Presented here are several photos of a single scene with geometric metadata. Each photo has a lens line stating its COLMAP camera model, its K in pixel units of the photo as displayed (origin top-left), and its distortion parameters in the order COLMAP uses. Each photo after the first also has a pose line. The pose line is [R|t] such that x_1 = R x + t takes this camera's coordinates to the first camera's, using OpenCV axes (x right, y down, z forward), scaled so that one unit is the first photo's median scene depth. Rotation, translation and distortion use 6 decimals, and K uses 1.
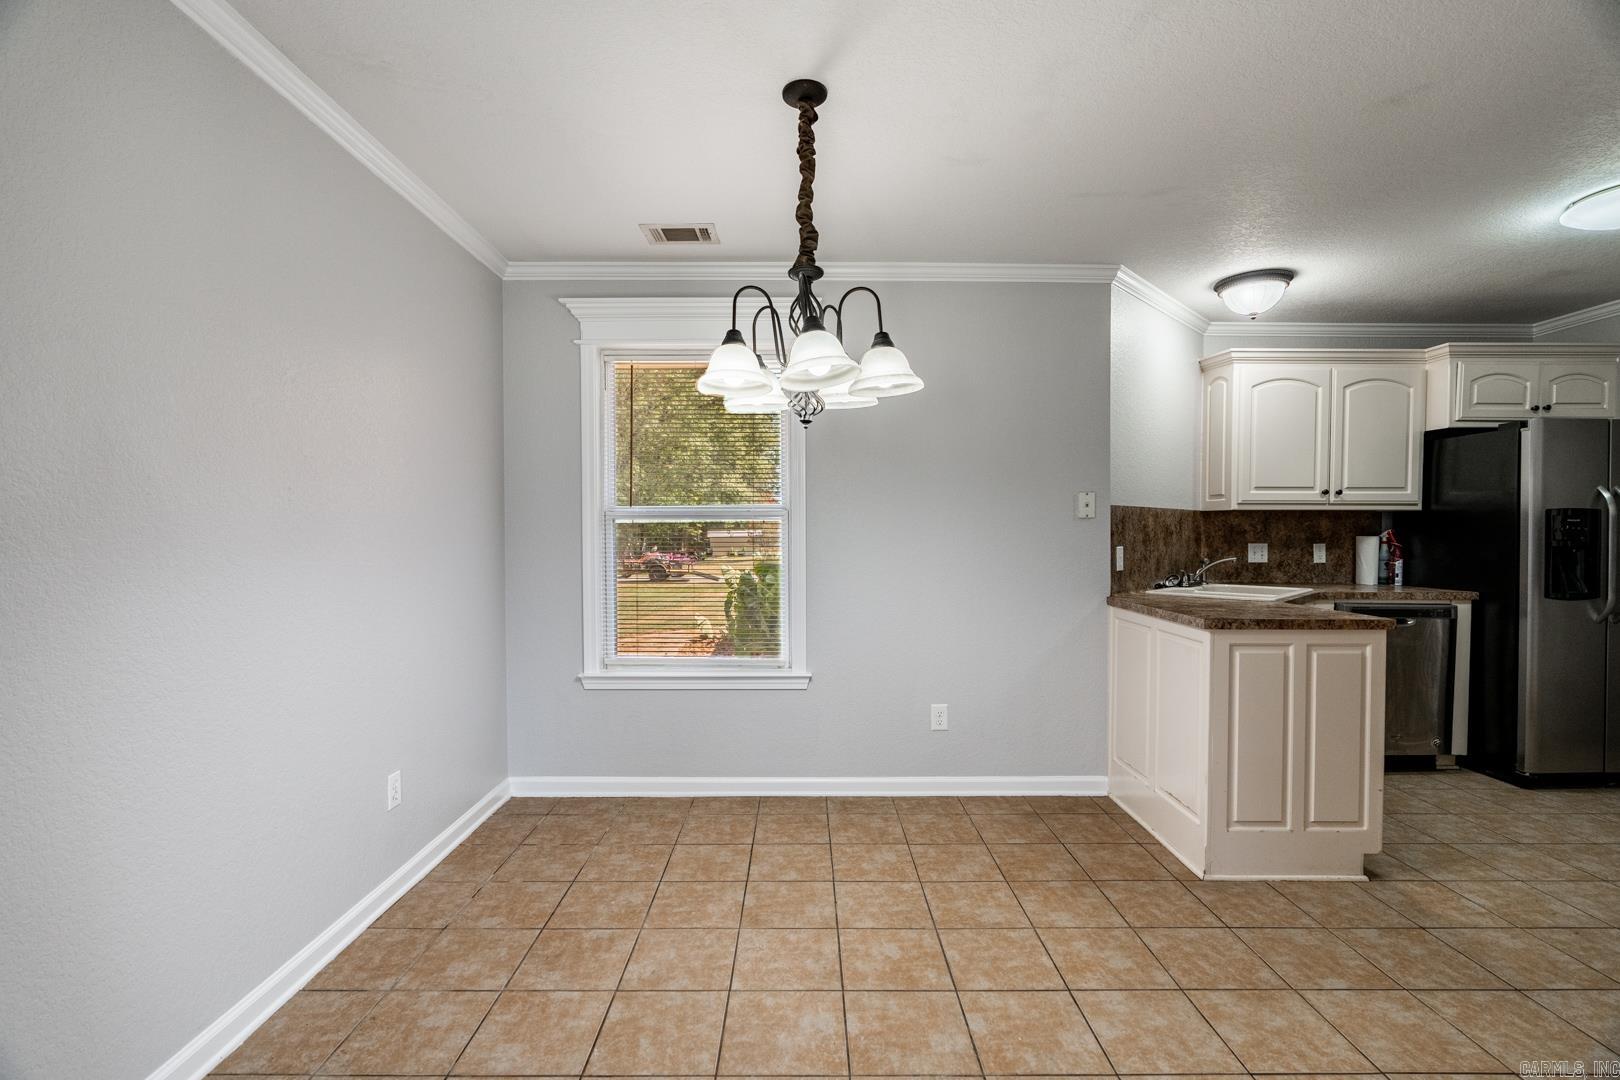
lens RADIAL K [[724.7, 0, 806.2], [0, 724.7, 541.8], [0, 0, 1]] dist [-0.003215, -0.000145]
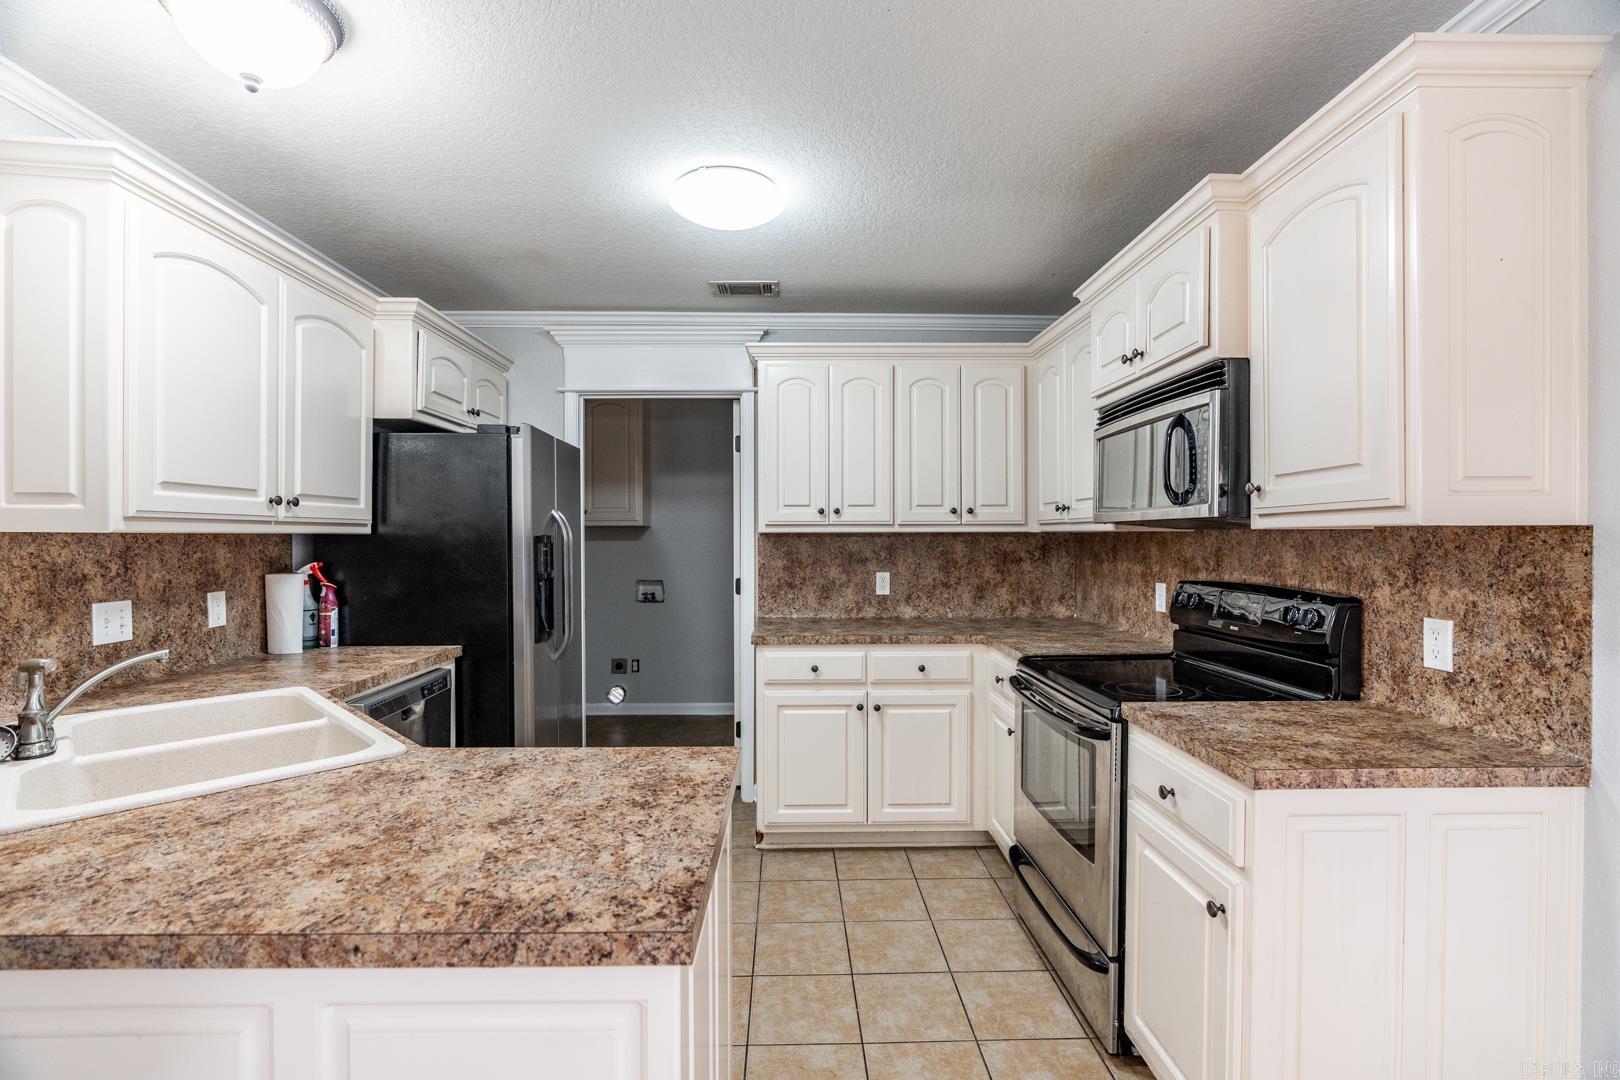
lens RADIAL K [[724.7, 0, 804.7], [0, 724.7, 541.8], [0, 0, 1]] dist [-0.003215, -0.000145]
pose [[-0.000683, -0.007804, 0.999969, 0.161475], [0.019239, 0.999784, 0.007816, -0.032134], [-0.999815, 0.019244, -0.000533, 0.566148]]
